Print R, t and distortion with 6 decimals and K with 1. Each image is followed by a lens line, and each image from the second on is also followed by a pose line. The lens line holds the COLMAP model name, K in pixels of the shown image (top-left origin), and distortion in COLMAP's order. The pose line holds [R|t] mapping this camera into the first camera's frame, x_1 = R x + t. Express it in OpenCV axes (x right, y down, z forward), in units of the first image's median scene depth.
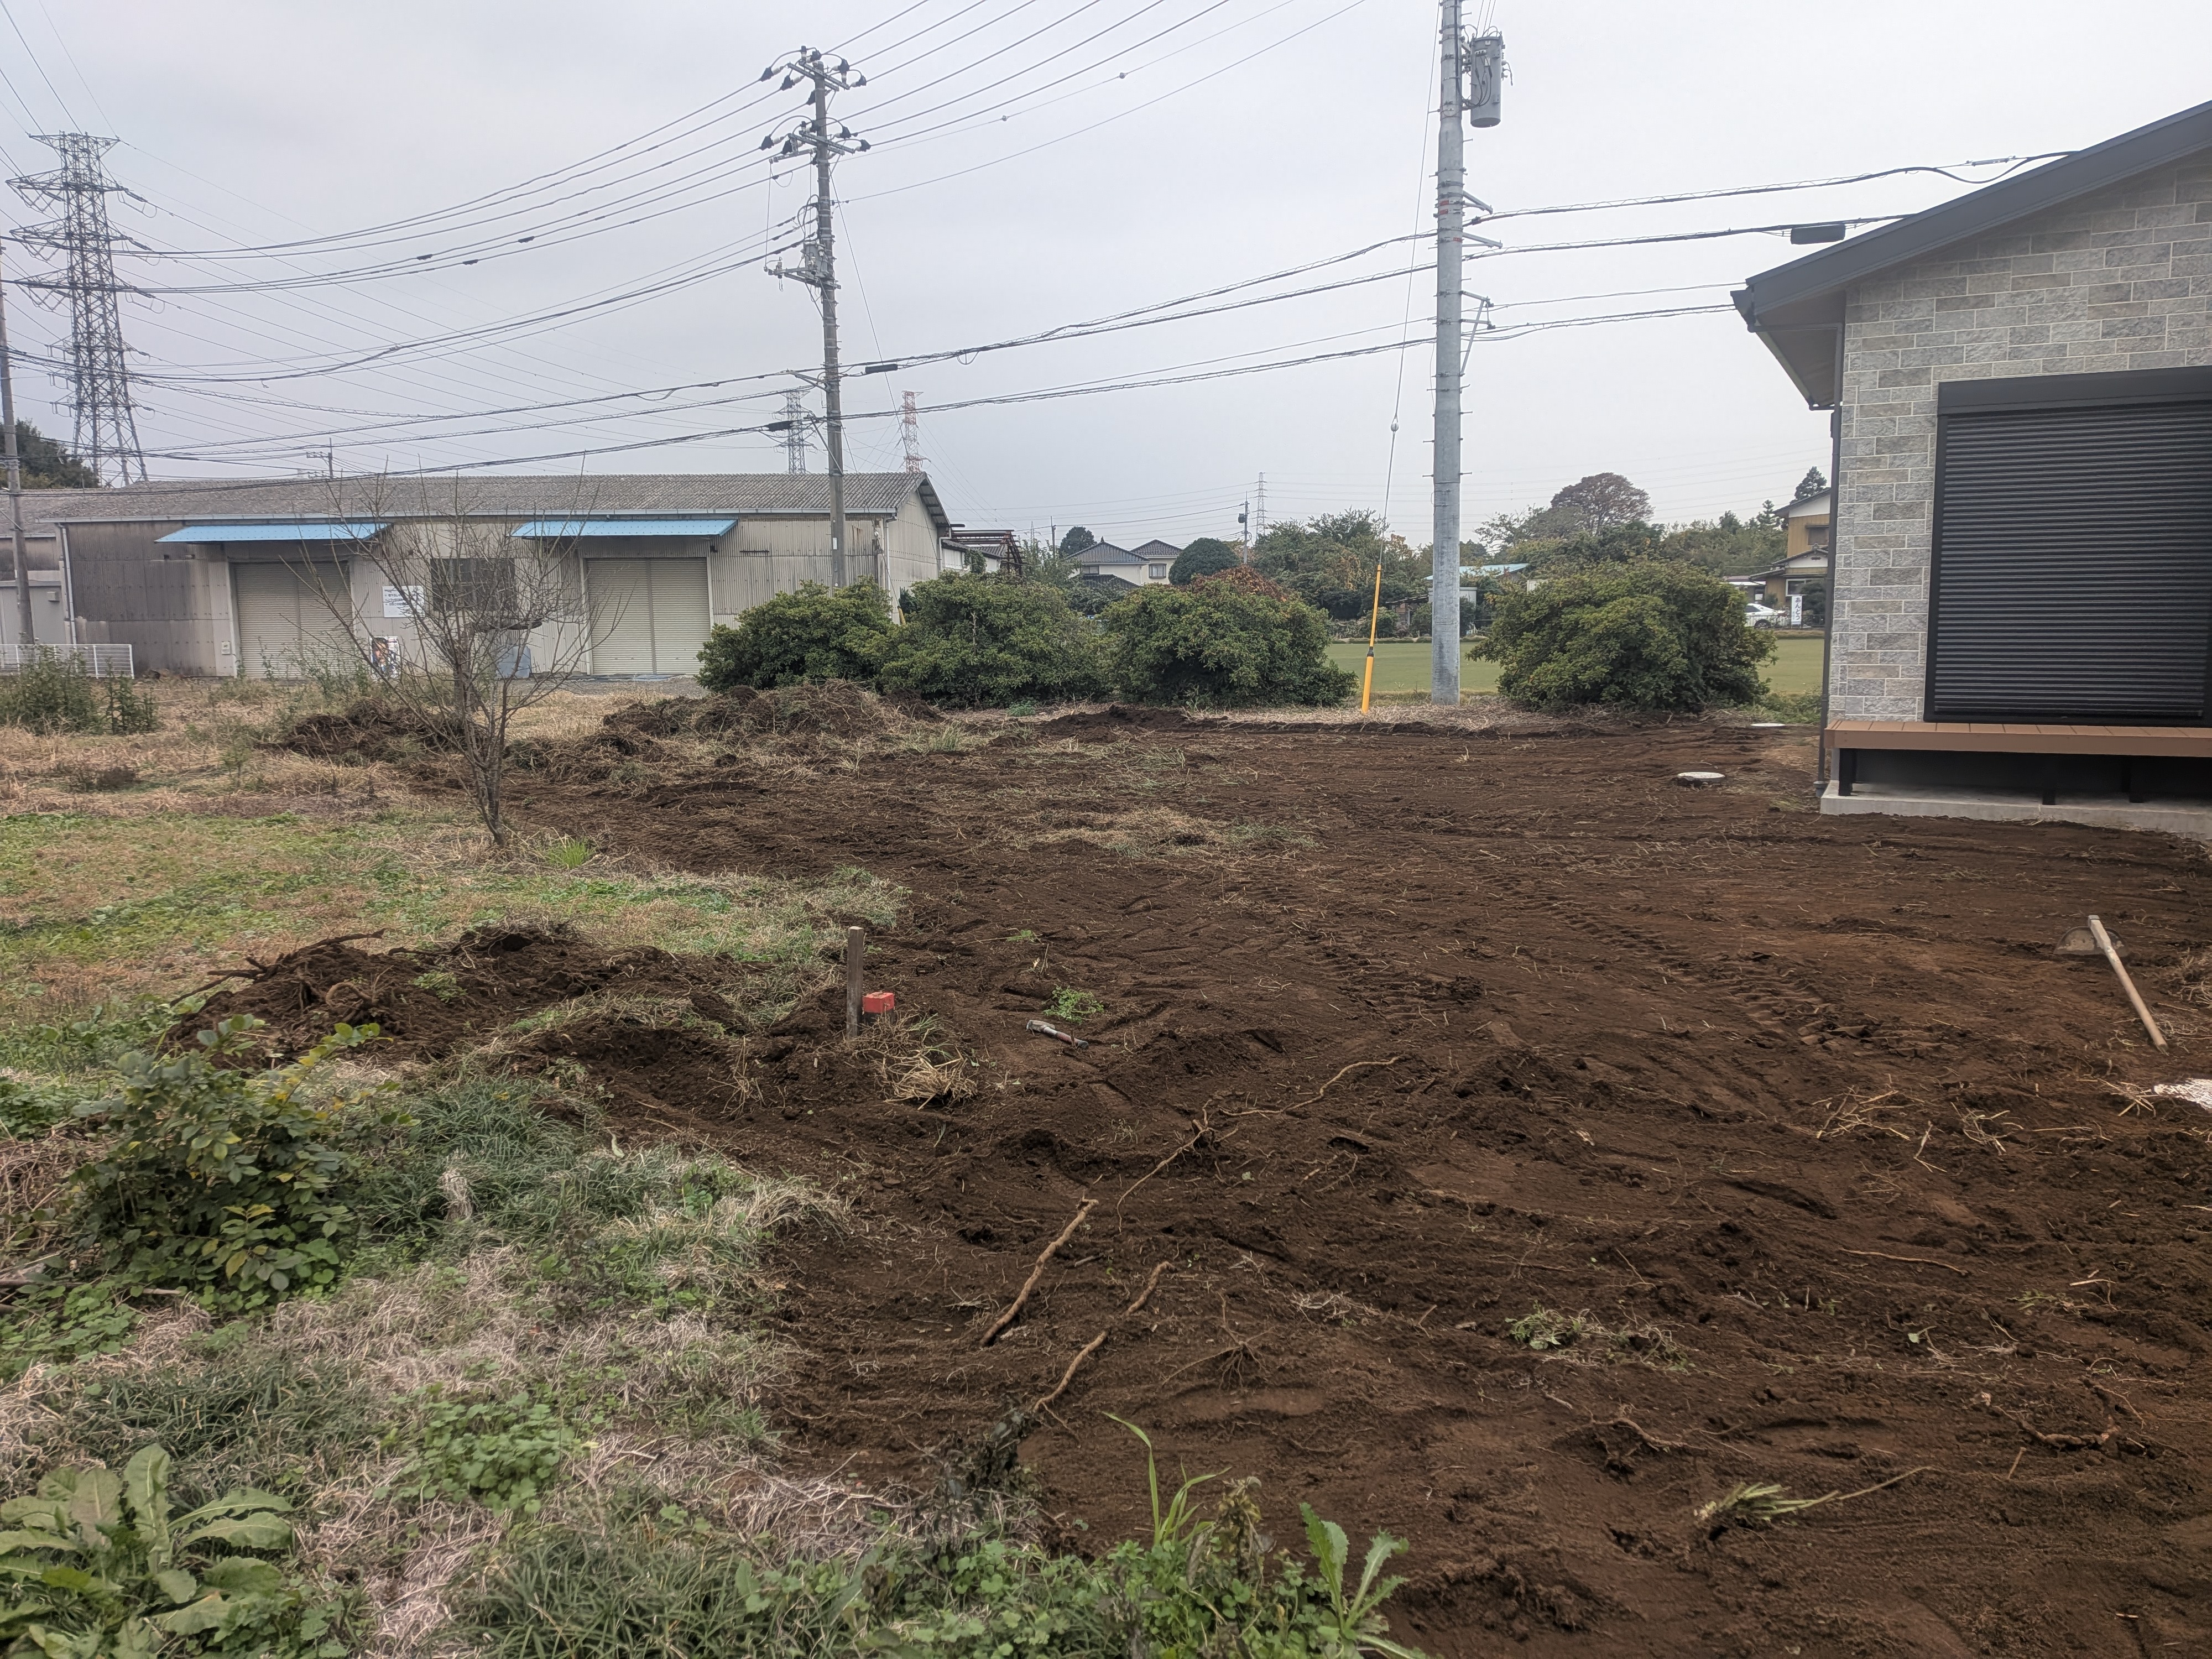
lens RADIAL K [[1613.5, 0, 1106.0], [0, 1613.5, 829.5], [0, 0, 1]] dist [0.003286, -0.002428]
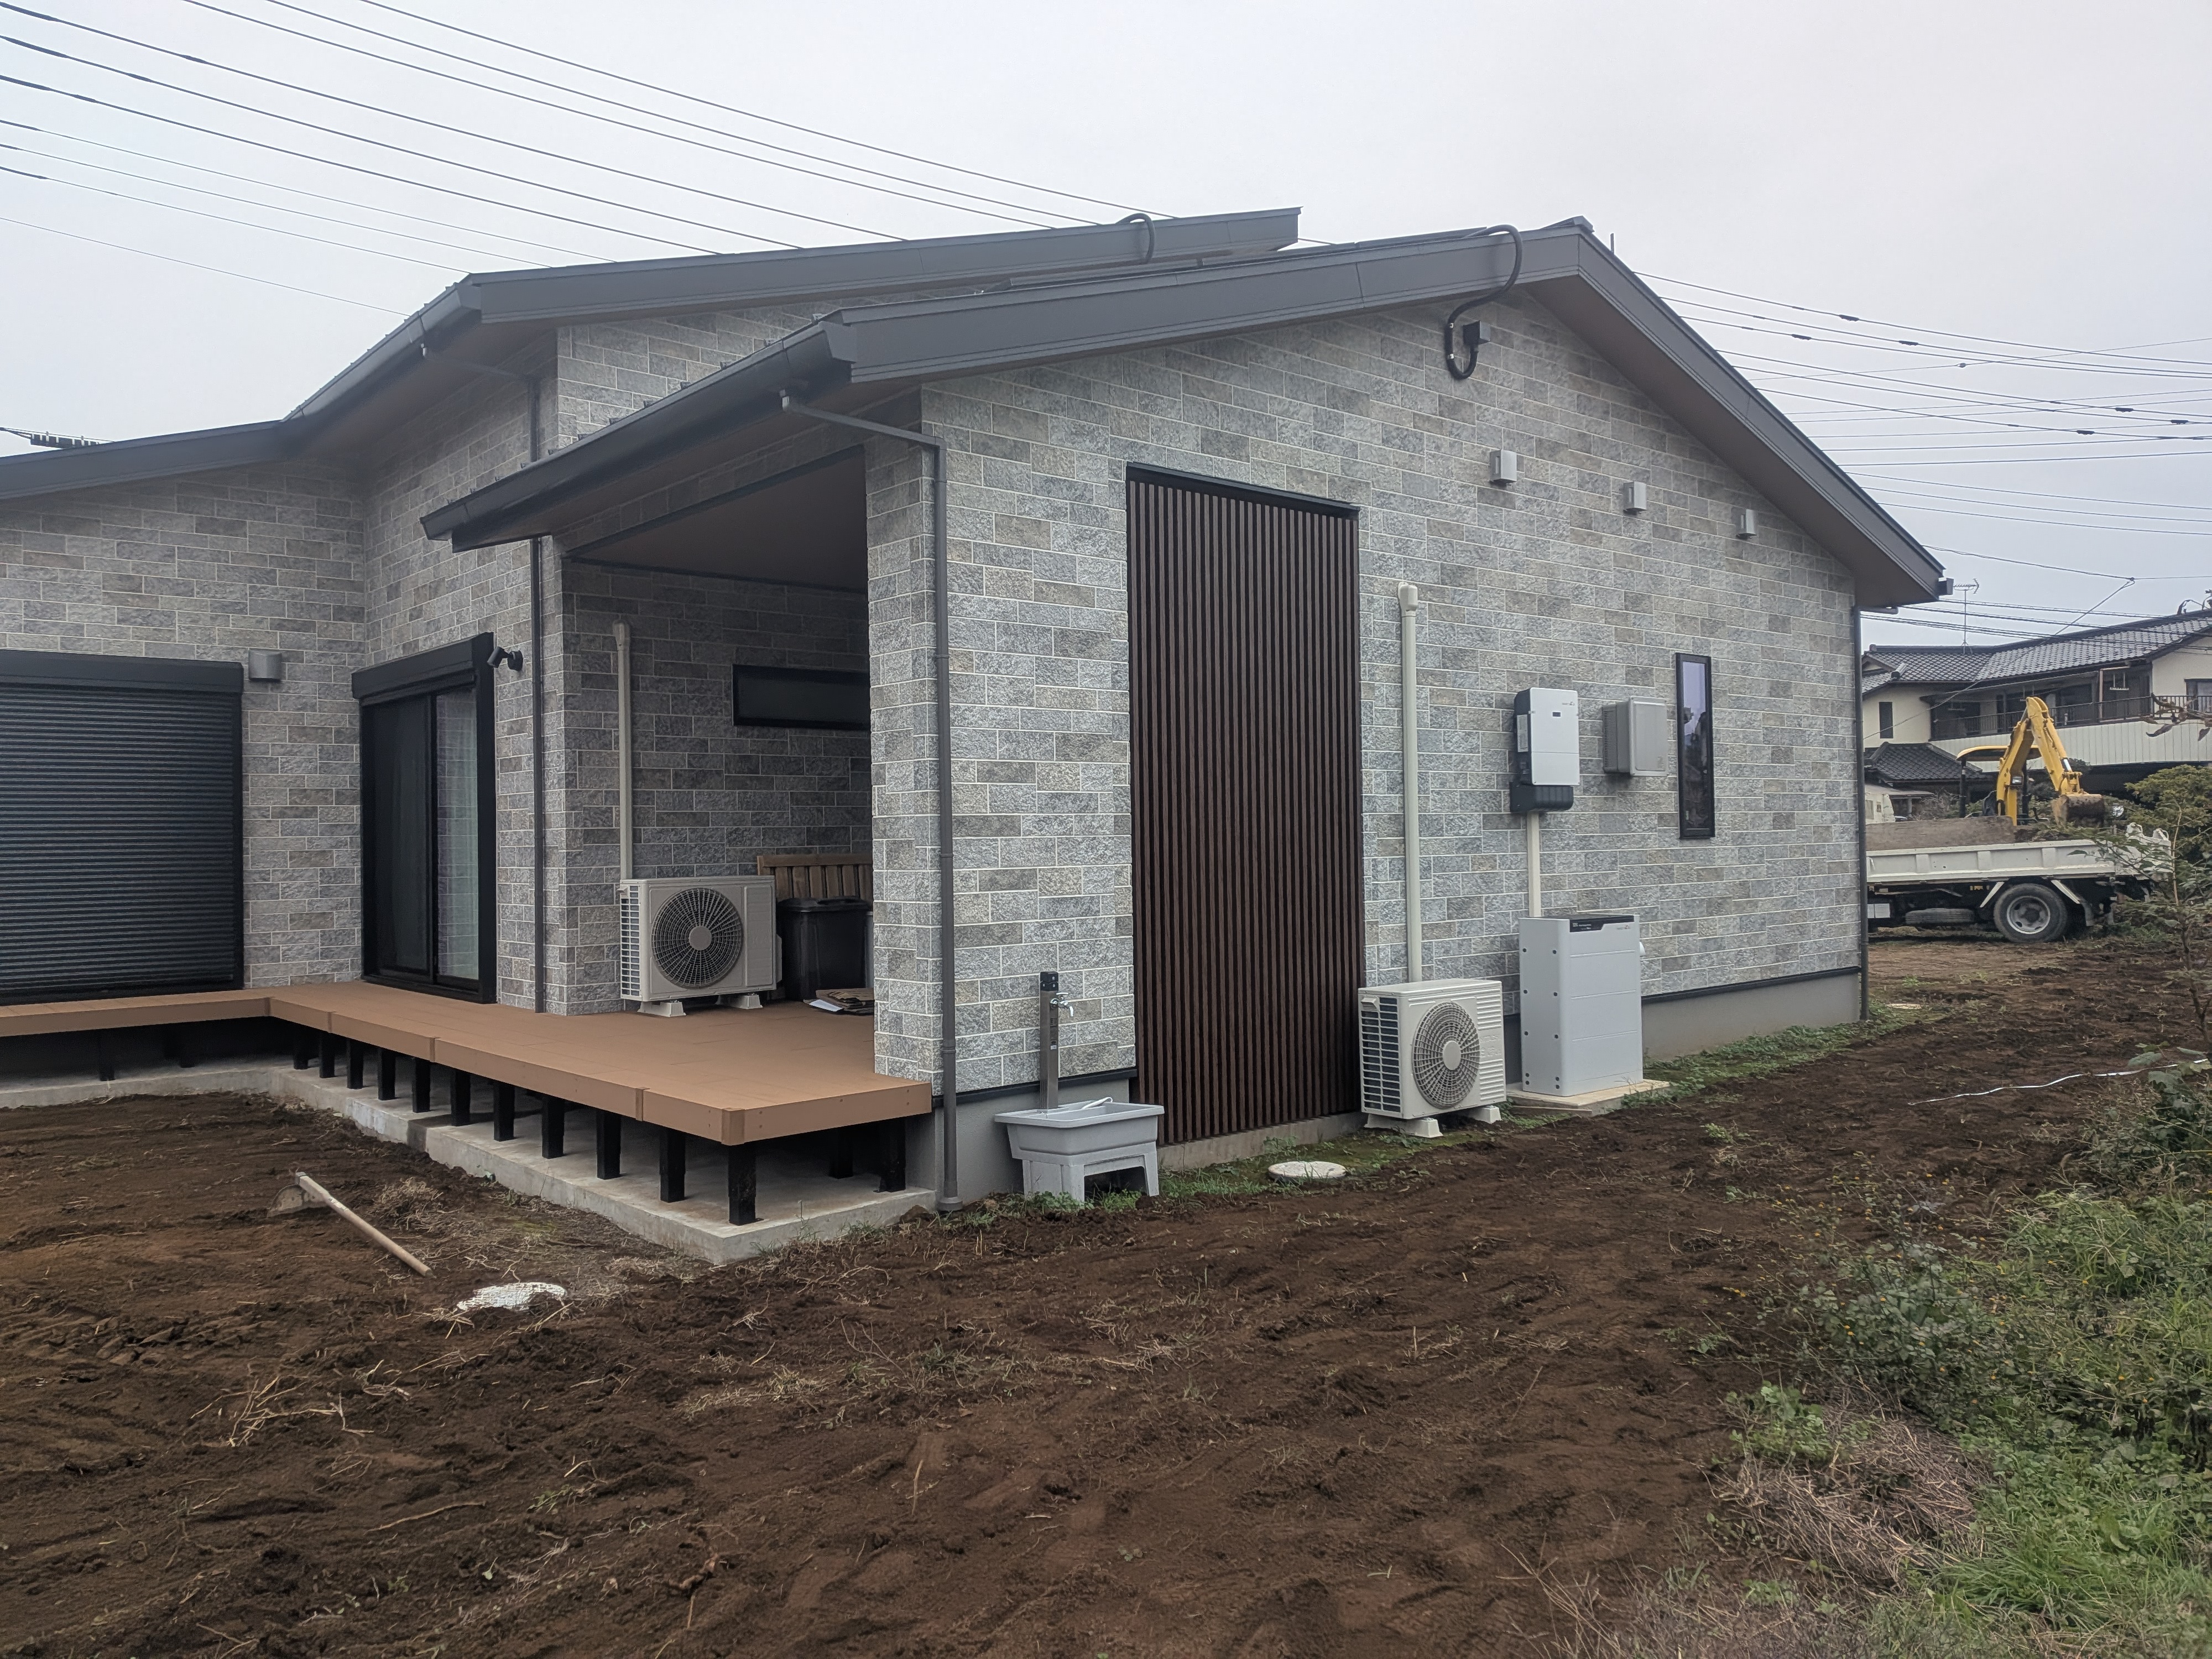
lens RADIAL K [[1643.6, 0, 1106.0], [0, 1643.6, 829.5], [0, 0, 1]] dist [-0.004772, 0.033037]
pose [[0.373746, 0.010466, 0.927472, -0.230819], [0.139349, 0.987954, -0.067302, -0.026813], [-0.917004, 0.154396, 0.367786, 0.094264]]
